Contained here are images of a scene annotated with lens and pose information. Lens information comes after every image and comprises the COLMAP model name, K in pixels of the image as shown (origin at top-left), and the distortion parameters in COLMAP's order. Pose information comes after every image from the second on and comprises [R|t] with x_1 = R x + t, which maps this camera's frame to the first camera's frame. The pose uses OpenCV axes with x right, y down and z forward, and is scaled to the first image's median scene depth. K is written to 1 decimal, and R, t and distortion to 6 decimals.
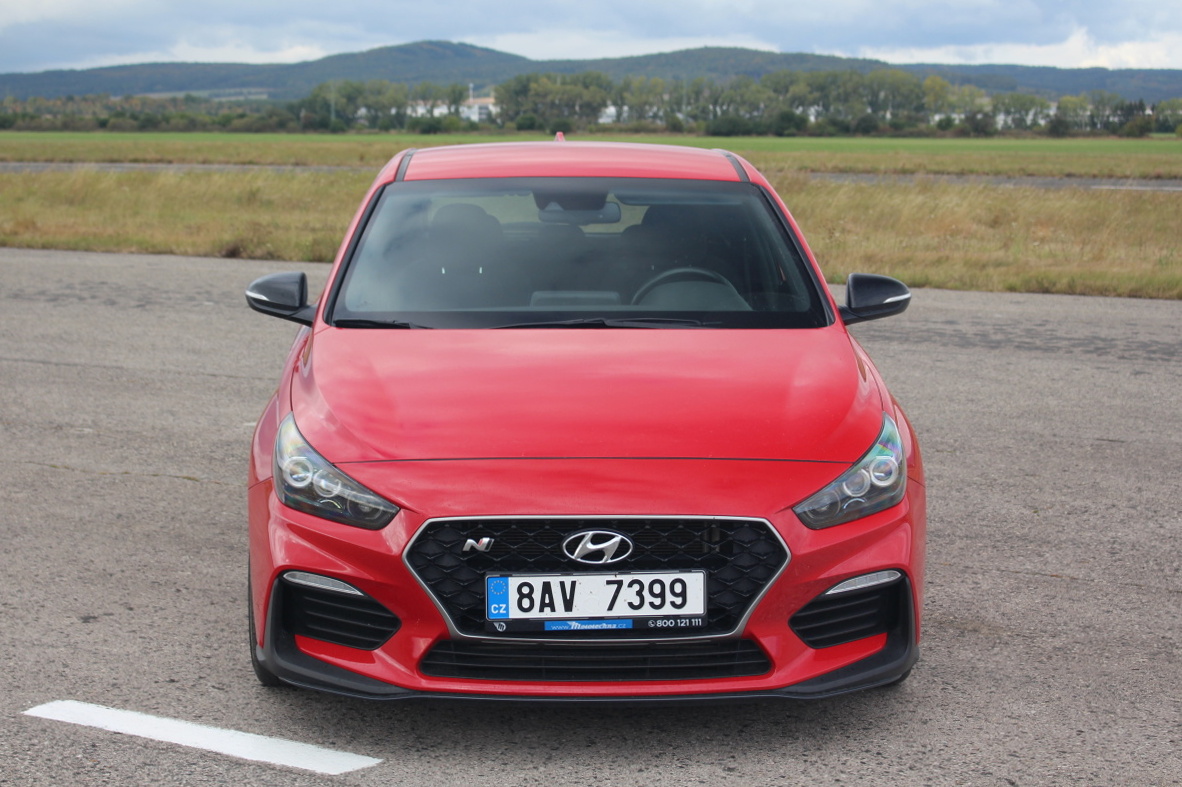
lens RADIAL K [[2249.6, 0, 589.3], [0, 2249.6, 392.8], [0, 0, 1]] dist [-0.003976, 0.000000]
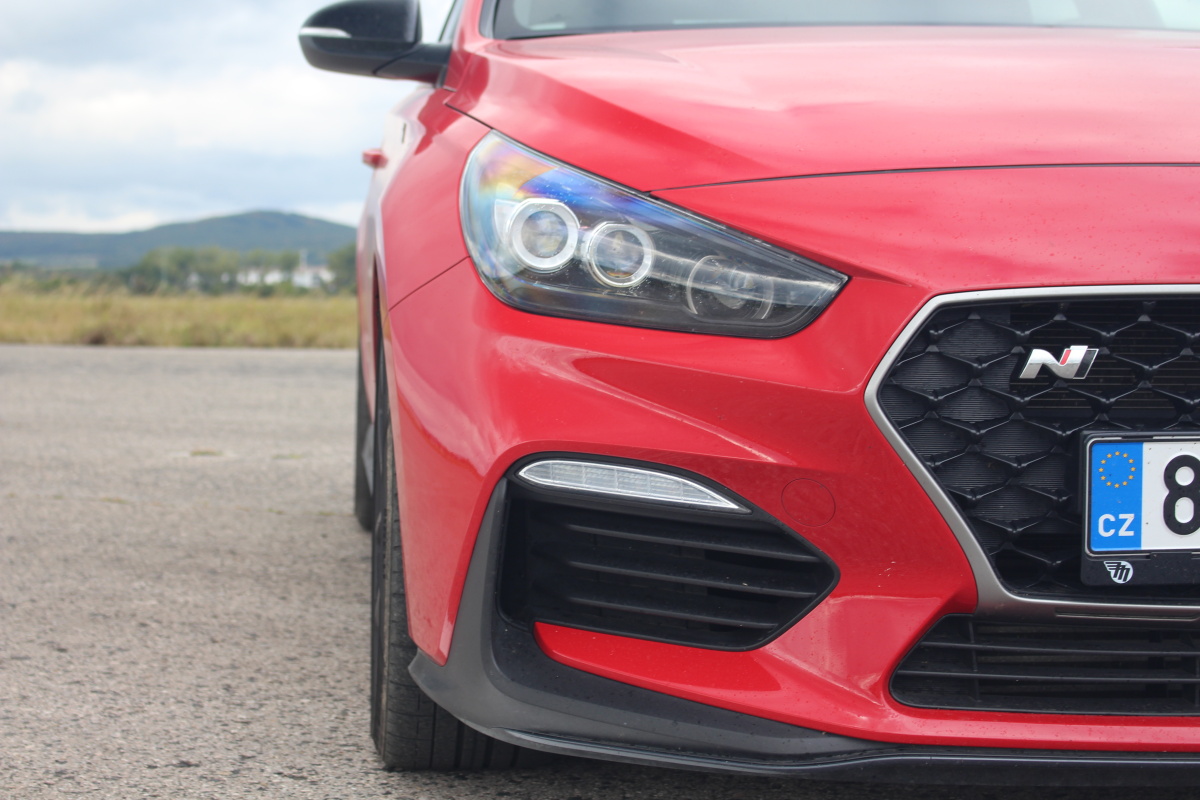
lens RADIAL K [[2283.8, 0, 602.4], [0, 2283.8, 401.2], [0, 0, 1]] dist [-0.003976, 0.000000]
pose [[0.997195, -0.000758, 0.074838, -0.123231], [0.005786, 0.997737, -0.066990, 0.078086], [-0.074617, 0.067235, 0.994943, 0.475564]]
